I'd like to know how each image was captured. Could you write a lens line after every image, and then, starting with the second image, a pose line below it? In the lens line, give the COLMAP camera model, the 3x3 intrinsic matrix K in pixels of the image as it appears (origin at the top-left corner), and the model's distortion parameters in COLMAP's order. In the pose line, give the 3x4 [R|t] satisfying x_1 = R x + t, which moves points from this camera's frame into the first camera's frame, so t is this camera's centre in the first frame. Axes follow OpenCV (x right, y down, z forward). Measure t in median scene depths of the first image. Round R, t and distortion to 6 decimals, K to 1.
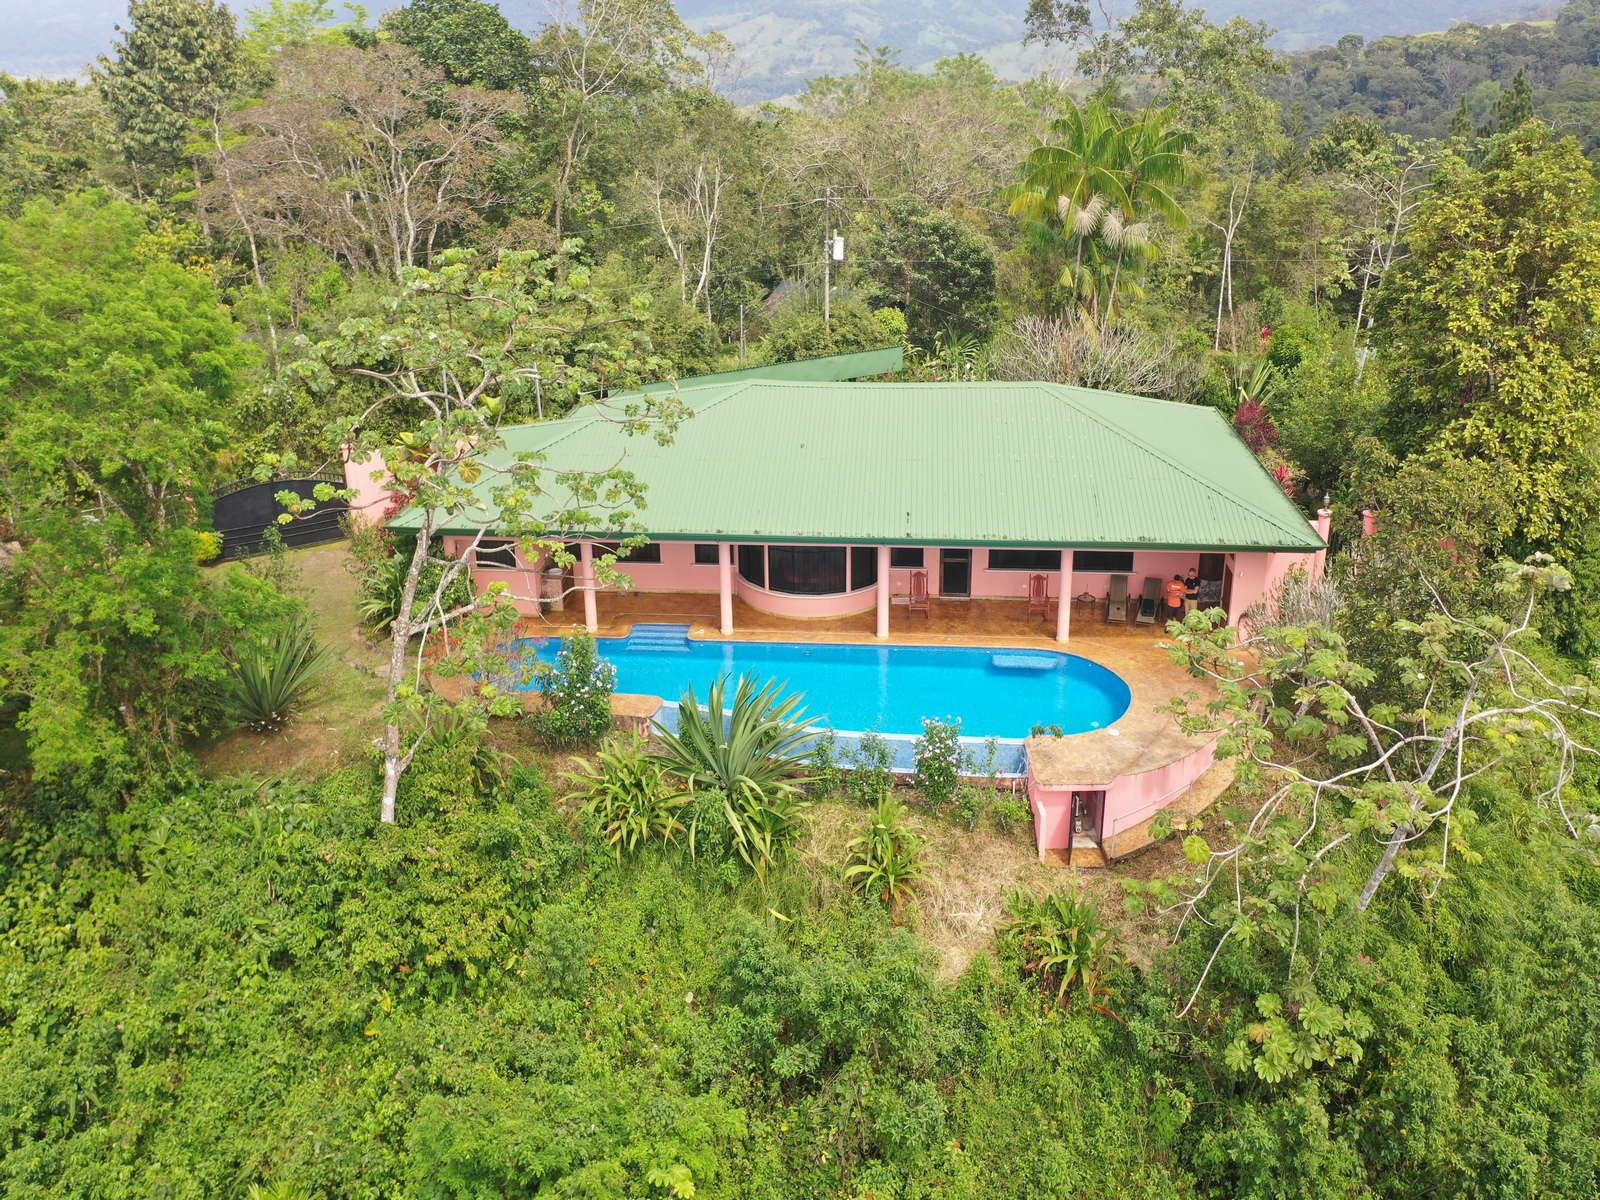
lens RADIAL K [[1265.4, 0, 799.0], [0, 1265.4, 510.3], [0, 0, 1]] dist [0.003988, -0.005120]
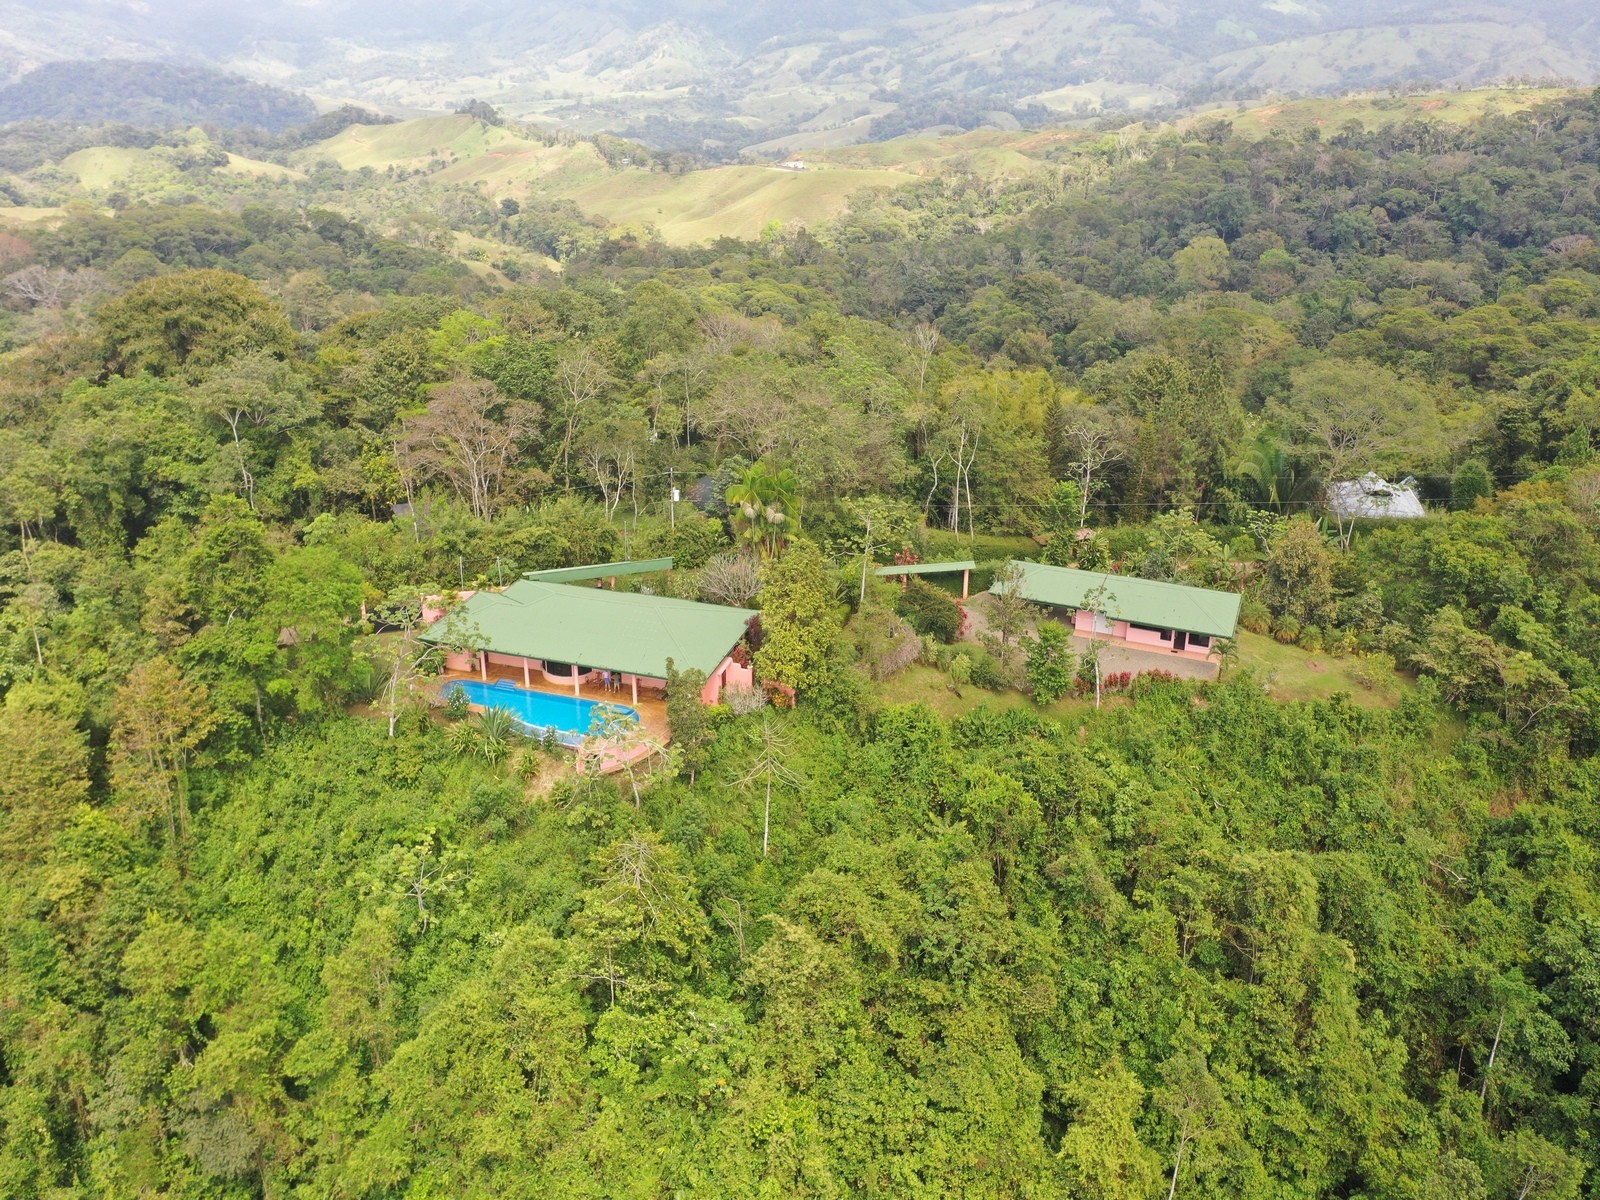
lens RADIAL K [[1265.4, 0, 799.0], [0, 1265.4, 510.3], [0, 0, 1]] dist [0.003988, -0.005120]
pose [[0.976223, 0.092685, -0.195954, 1.344188], [-0.089231, 0.995661, 0.026400, -0.541209], [0.197551, -0.008287, 0.980258, -2.103082]]
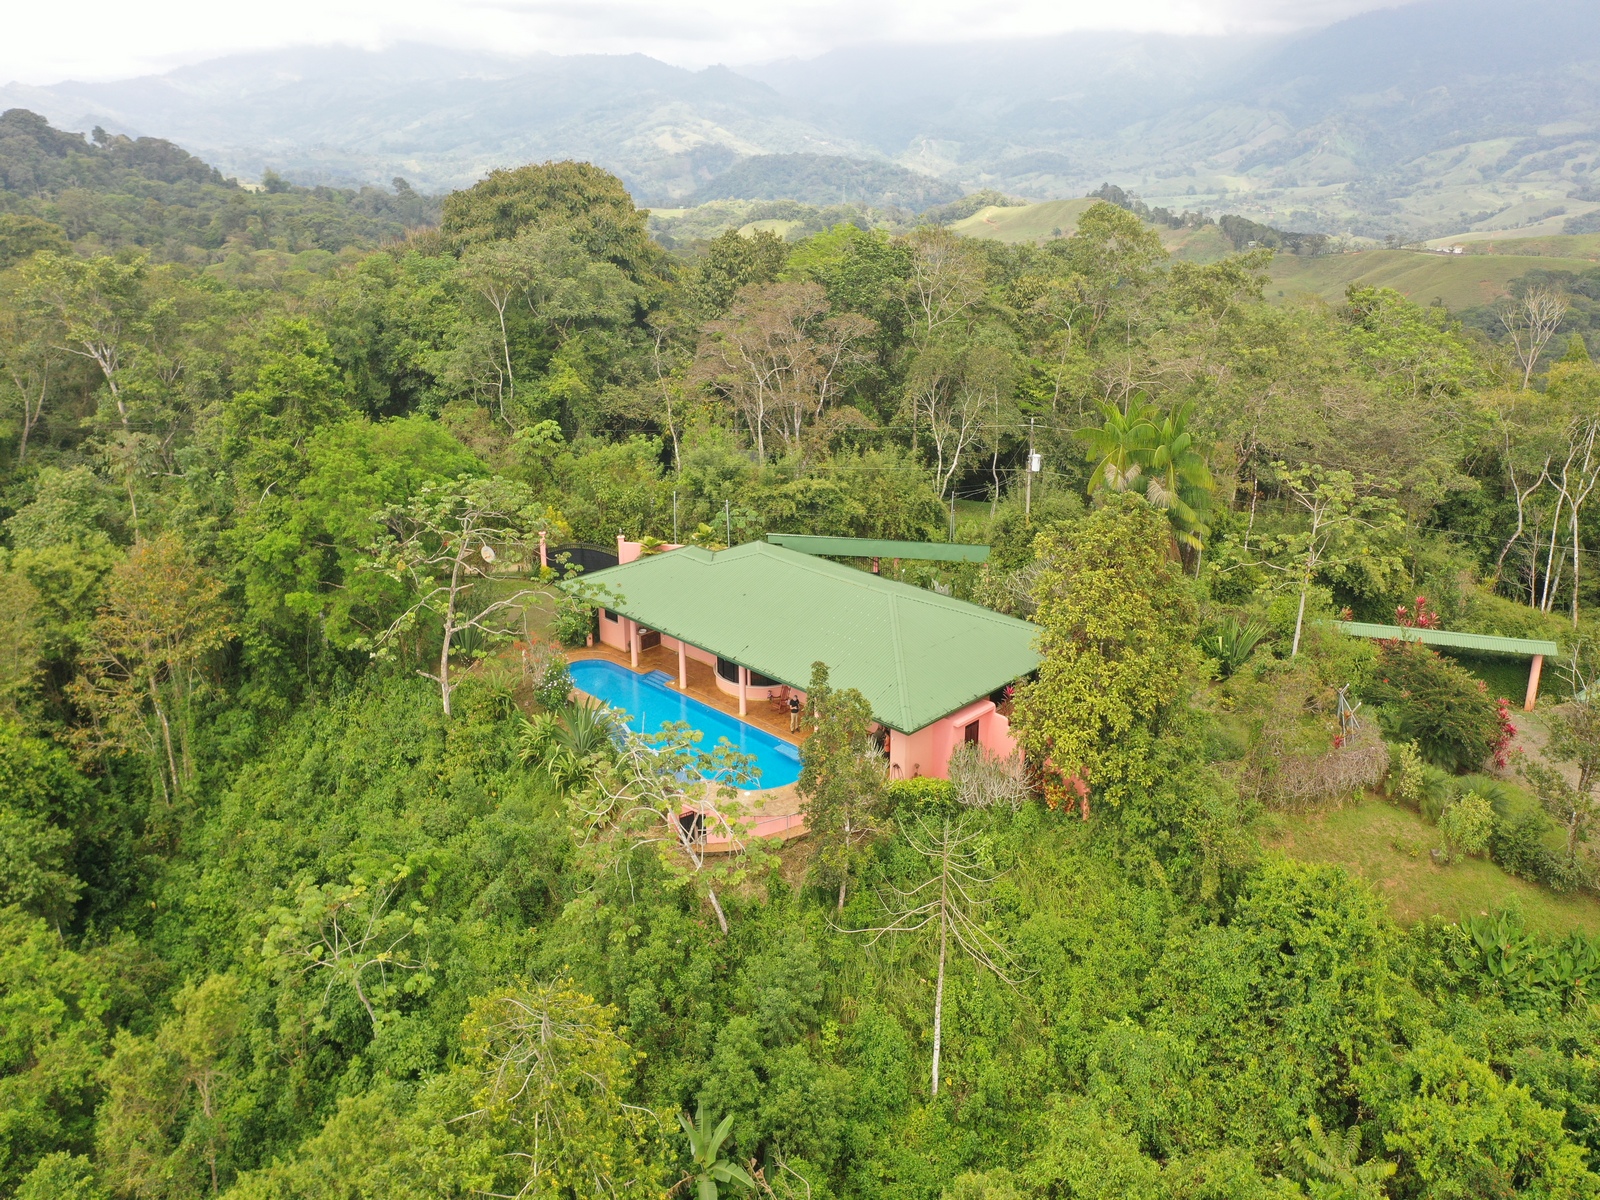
lens RADIAL K [[1265.4, 0, 799.0], [0, 1265.4, 510.3], [0, 0, 1]] dist [0.003988, -0.005120]
pose [[0.765962, 0.193195, -0.613170, 1.413649], [-0.222611, 0.974477, 0.028952, -0.297762], [0.603114, 0.114322, 0.789420, -0.416767]]
